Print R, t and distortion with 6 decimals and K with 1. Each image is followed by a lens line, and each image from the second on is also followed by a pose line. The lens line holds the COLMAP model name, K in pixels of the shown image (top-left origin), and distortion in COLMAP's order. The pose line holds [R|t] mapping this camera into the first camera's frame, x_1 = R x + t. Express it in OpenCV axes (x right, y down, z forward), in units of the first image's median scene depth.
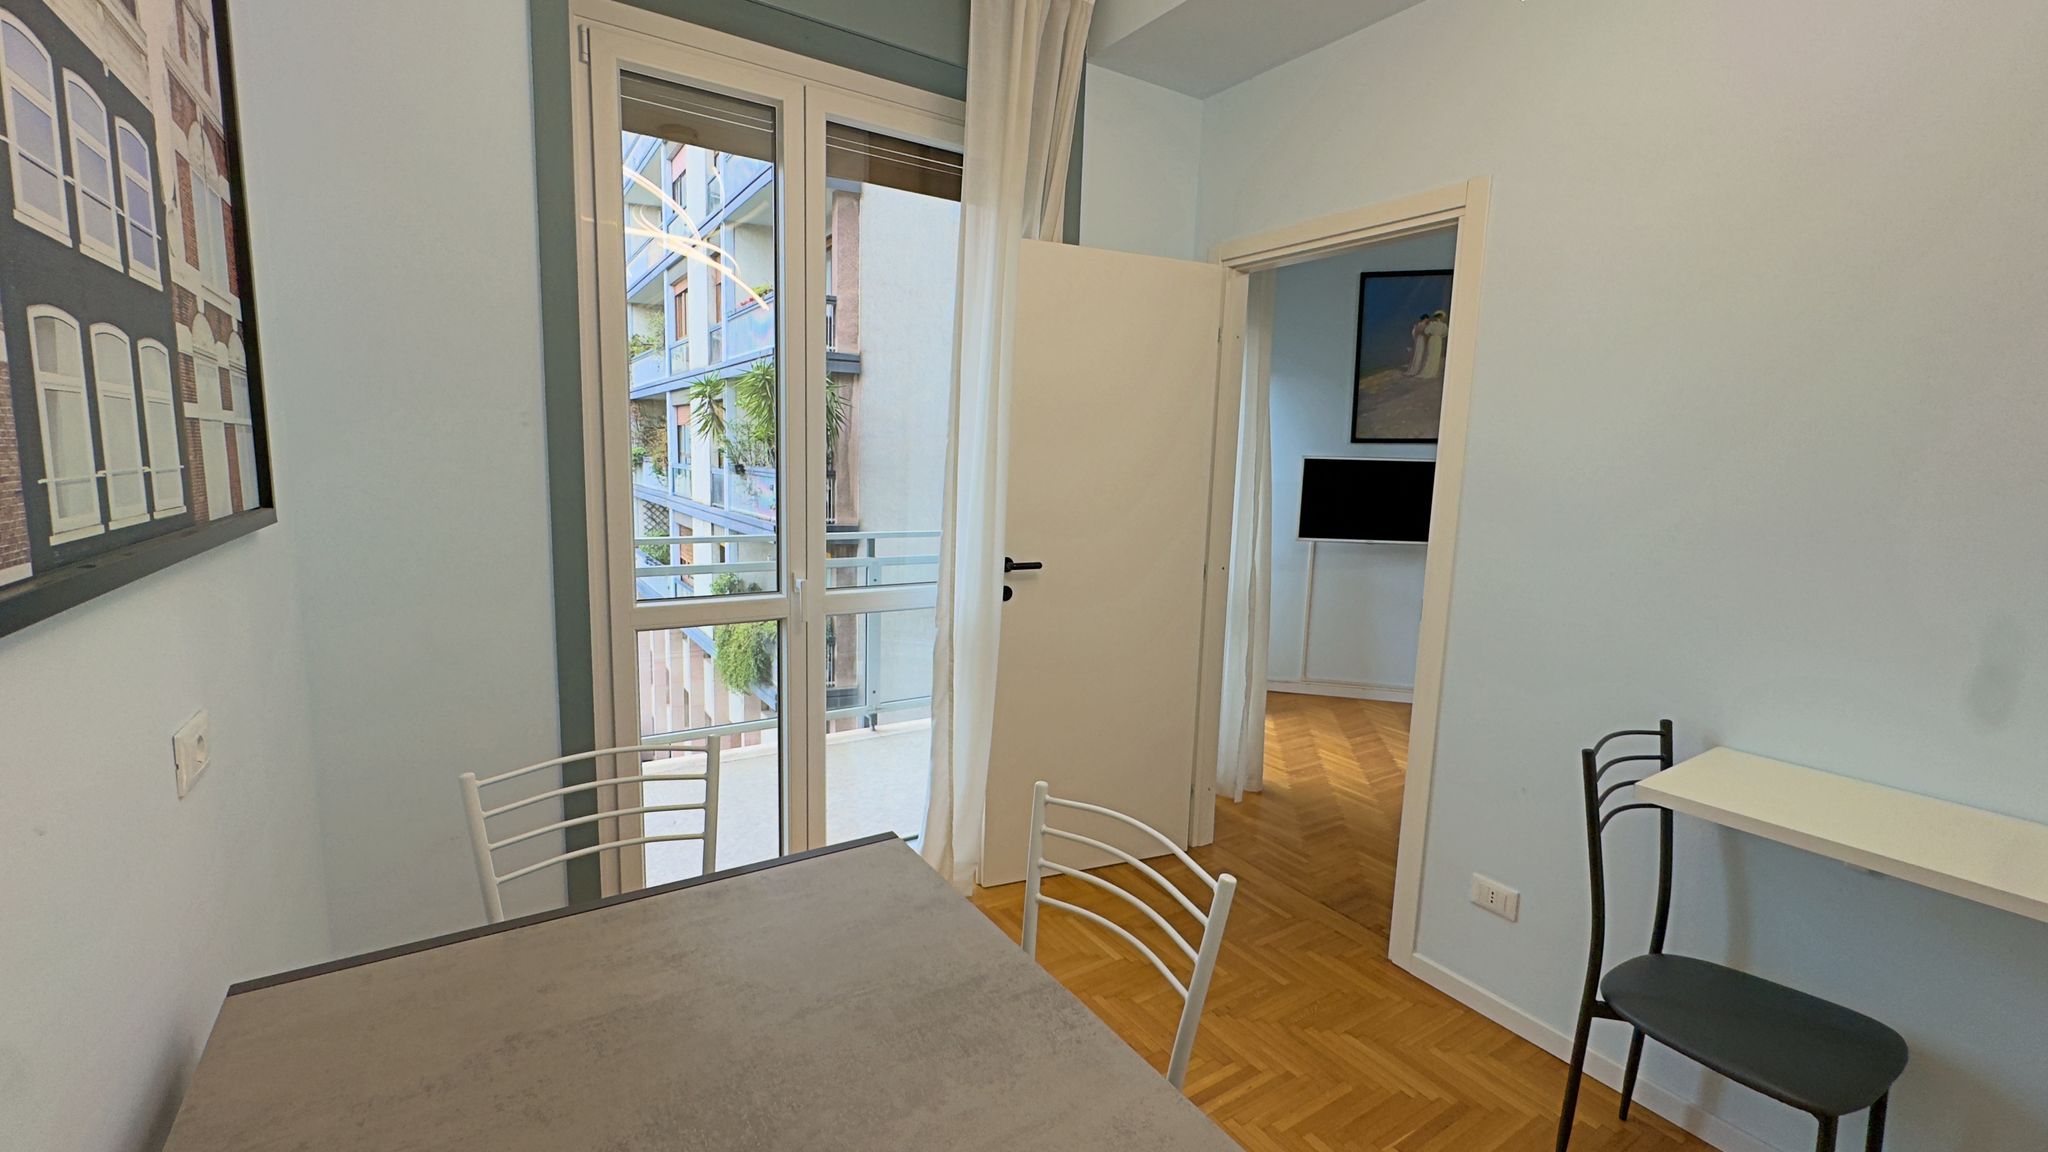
lens RADIAL K [[855.1, 0, 1023.4], [0, 855.1, 573.1], [0, 0, 1]] dist [-0.000262, 0.000192]
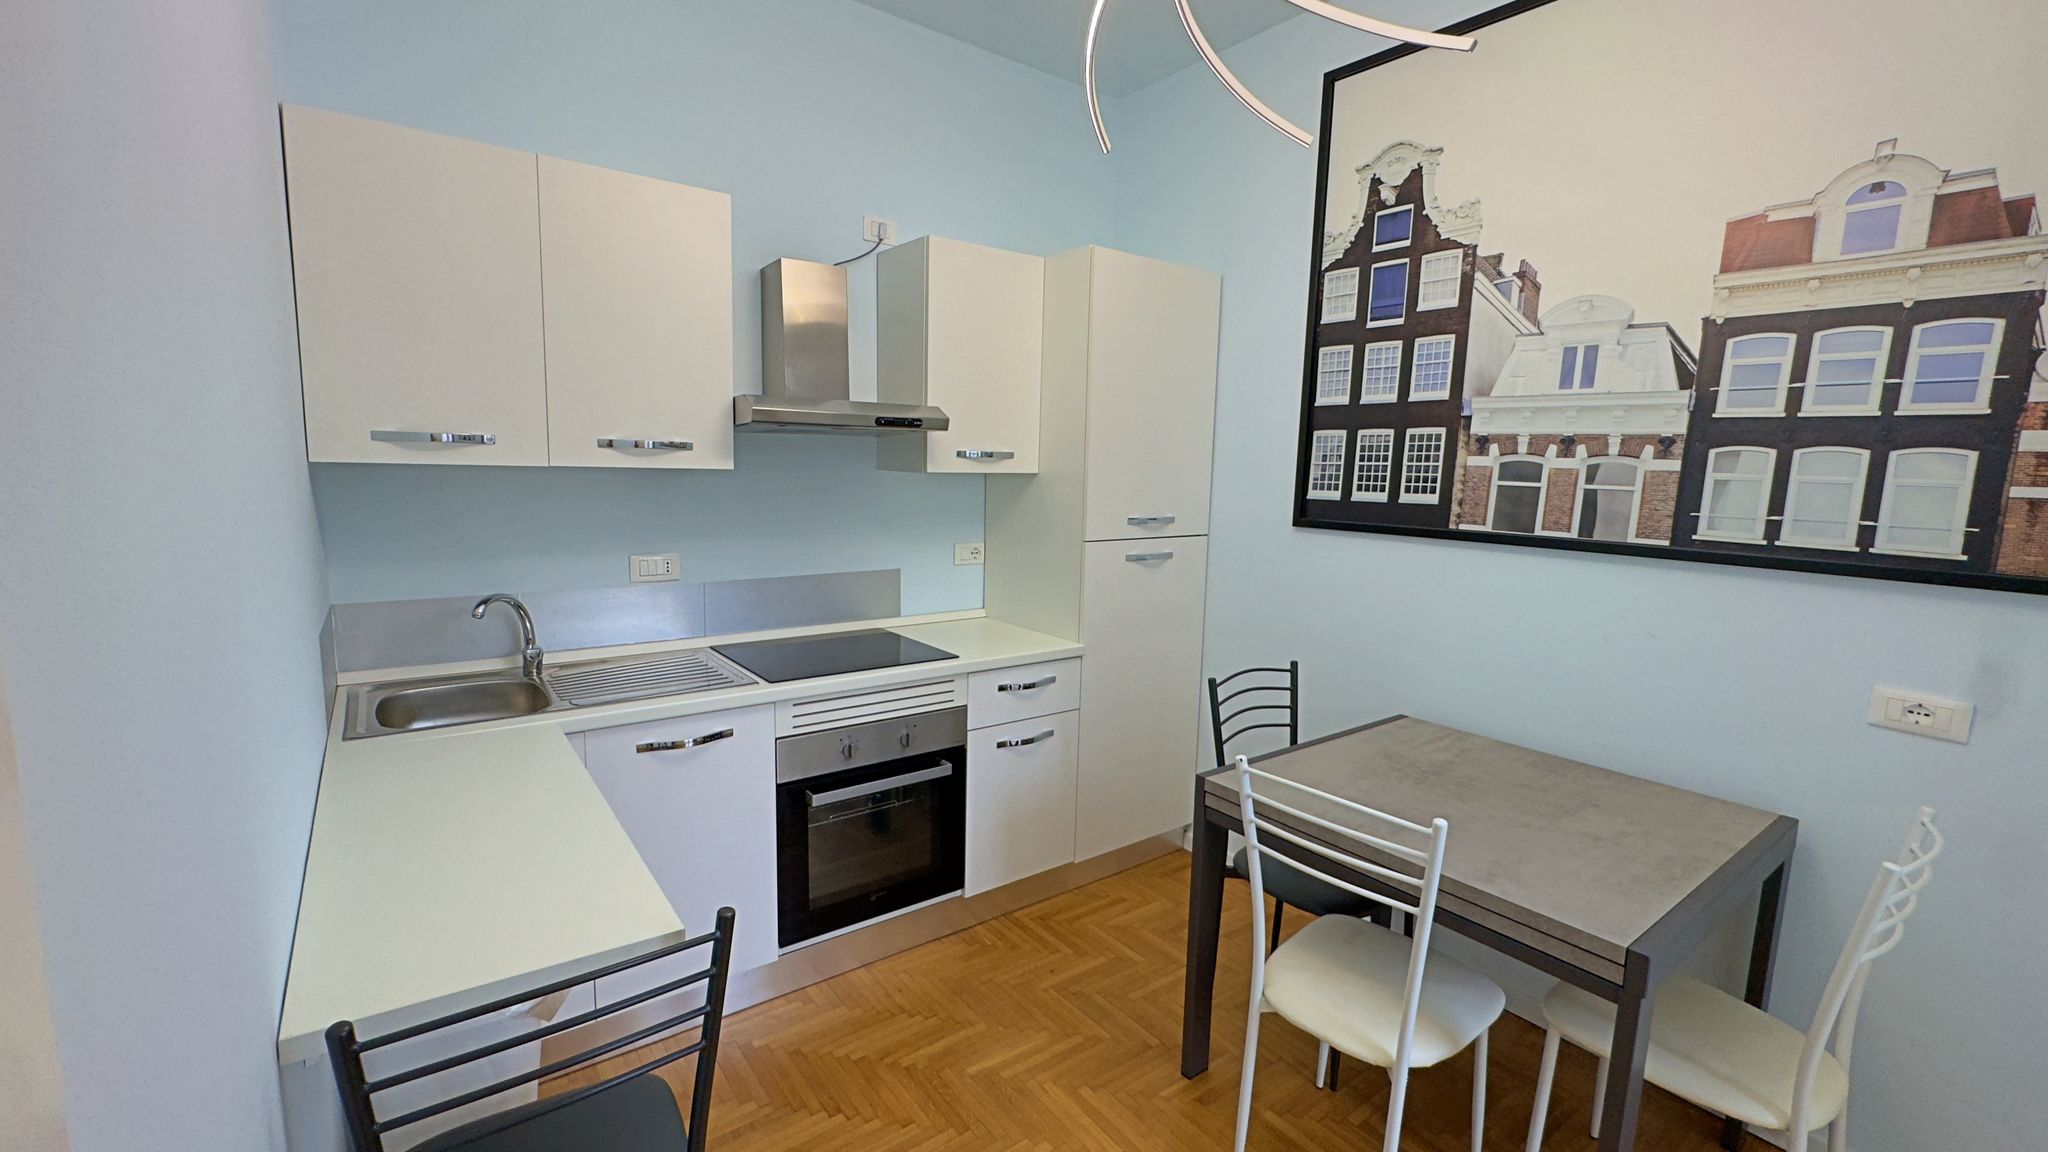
lens RADIAL K [[855.1, 0, 1023.4], [0, 855.1, 573.1], [0, 0, 1]] dist [-0.000262, 0.000192]
pose [[-0.996135, -0.048151, -0.073464, 0.283312], [-0.066125, 0.961606, 0.266350, -0.127577], [0.057818, 0.270178, -0.961073, 0.887847]]
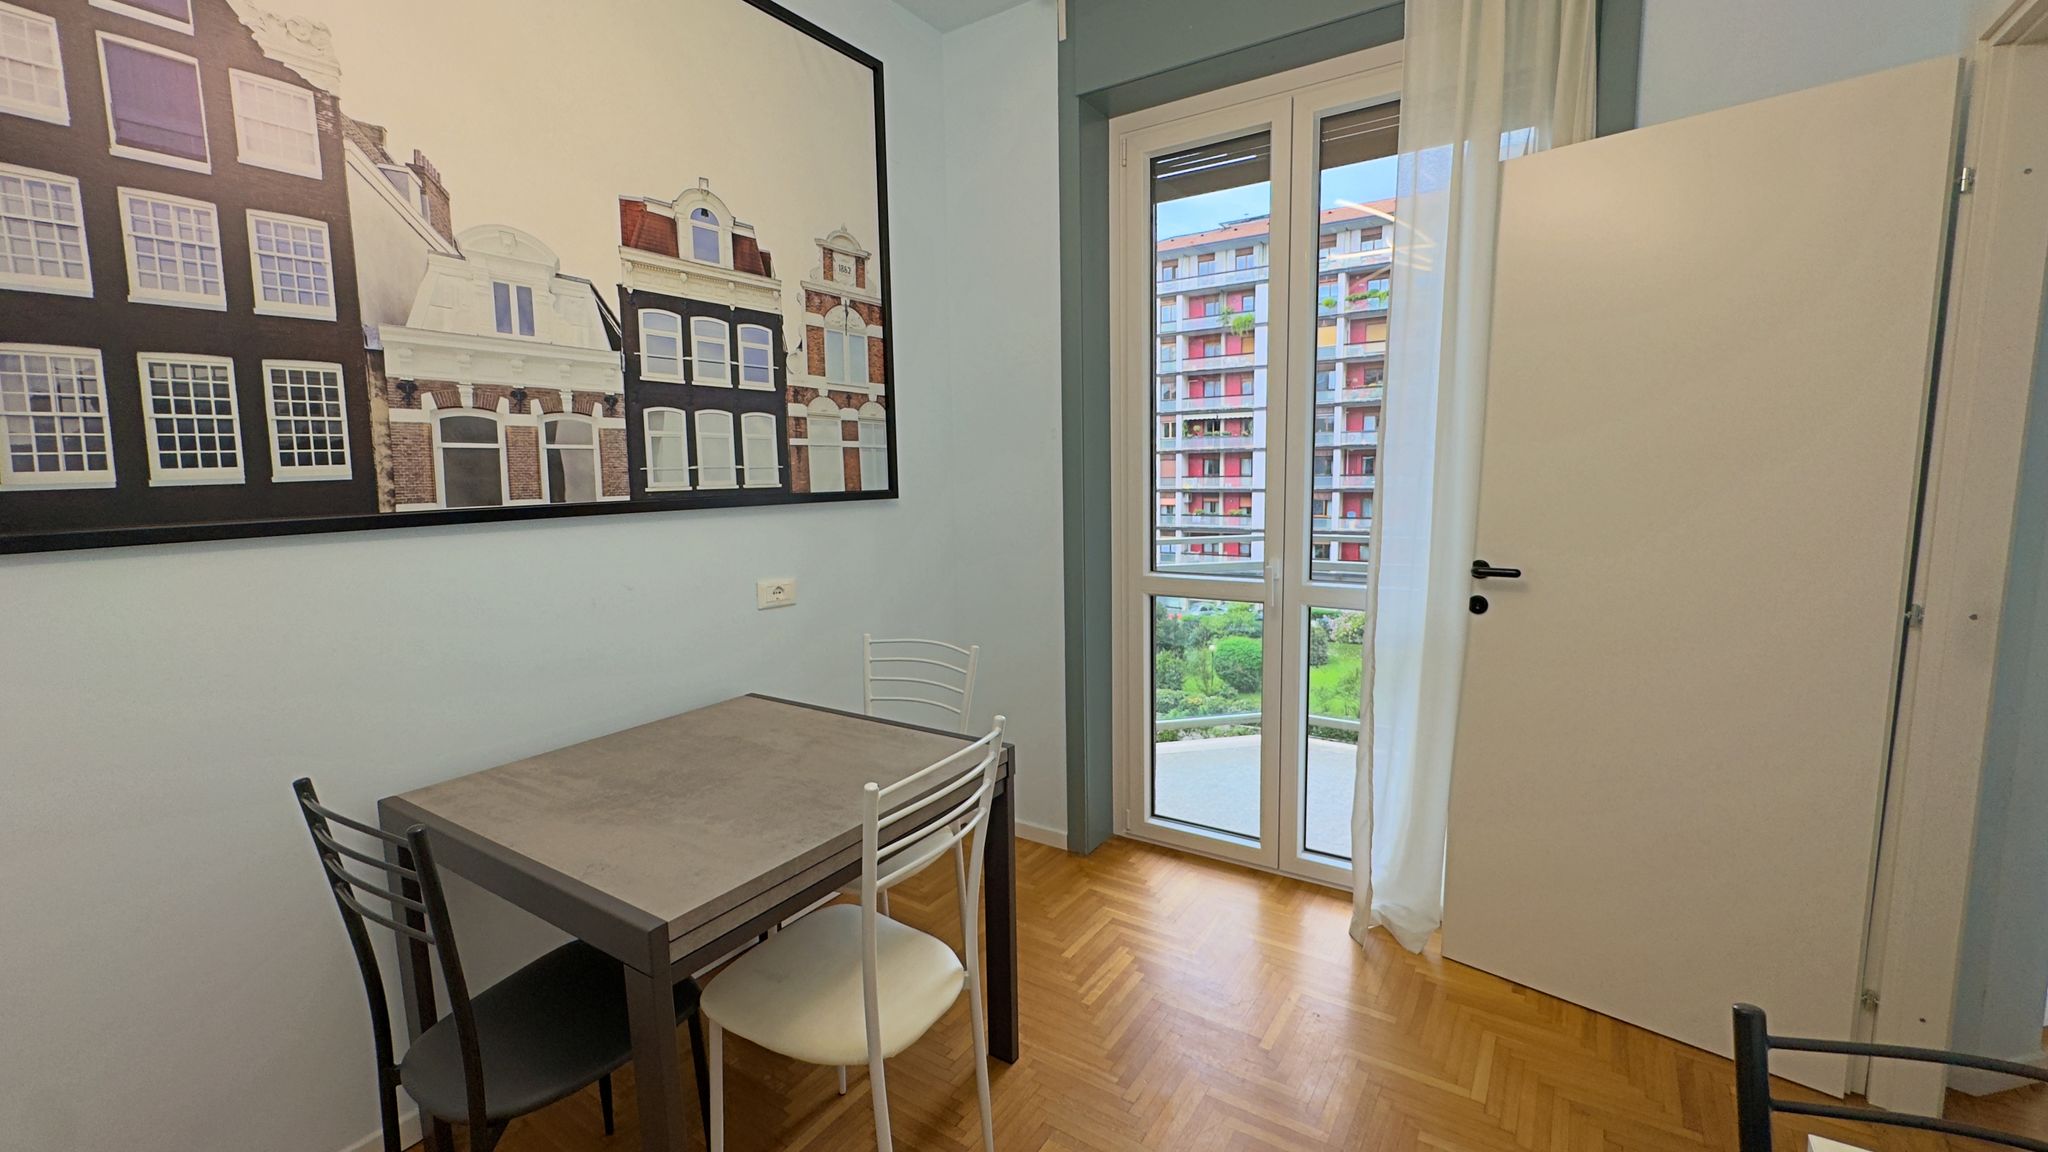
lens RADIAL K [[843.5, 0, 1024.0], [0, 843.5, 576.0], [0, 0, 1]] dist [0.000111, 0.000161]
pose [[0.397814, 0.078479, -0.914104, 0.508730], [-0.093977, 0.994580, 0.044490, 0.001375], [0.912640, 0.068206, 0.403033, 0.268383]]
